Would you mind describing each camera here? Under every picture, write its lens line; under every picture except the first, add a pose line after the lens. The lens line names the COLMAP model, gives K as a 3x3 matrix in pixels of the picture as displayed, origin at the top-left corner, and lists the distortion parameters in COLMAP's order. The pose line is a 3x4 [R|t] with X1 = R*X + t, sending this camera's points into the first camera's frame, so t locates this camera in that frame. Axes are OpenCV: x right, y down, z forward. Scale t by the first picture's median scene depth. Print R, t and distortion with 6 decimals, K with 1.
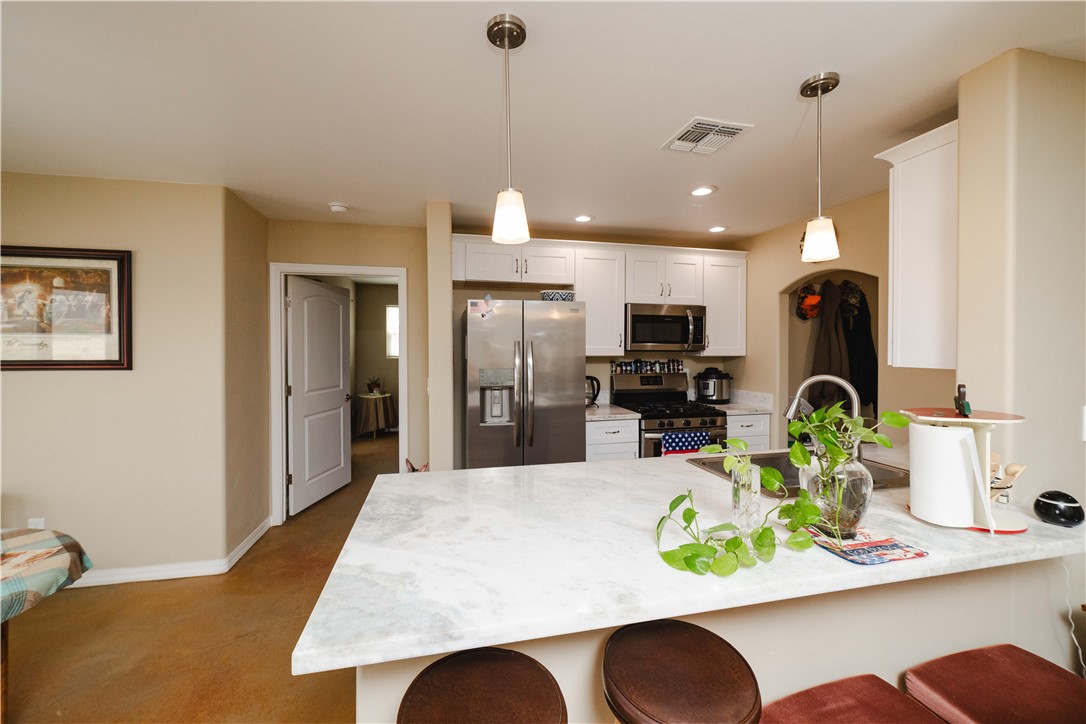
lens RADIAL K [[423.1, 0, 542.2], [0, 423.1, 353.5], [0, 0, 1]] dist [0.001983, 0.000380]
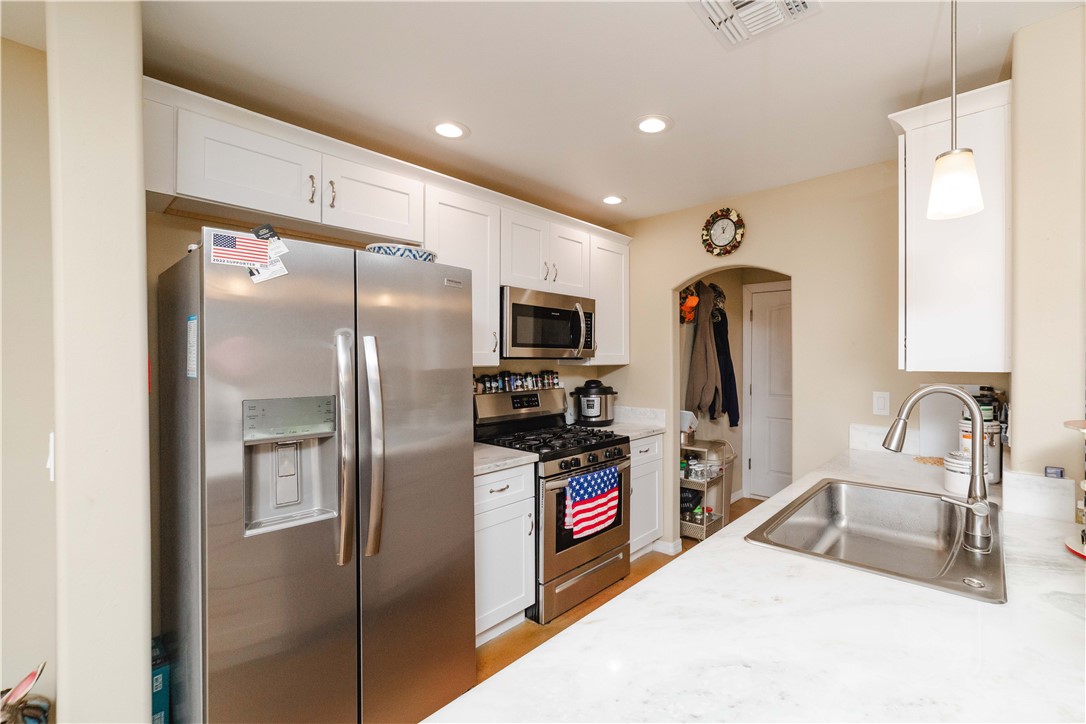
lens RADIAL K [[423.1, 0, 543.8], [0, 423.1, 364.5], [0, 0, 1]] dist [0.001983, 0.000380]
pose [[0.799007, -0.008777, 0.601257, -0.145979], [0.012954, 0.999913, -0.002618, 0.005884], [-0.601182, 0.009880, 0.799051, 0.444634]]
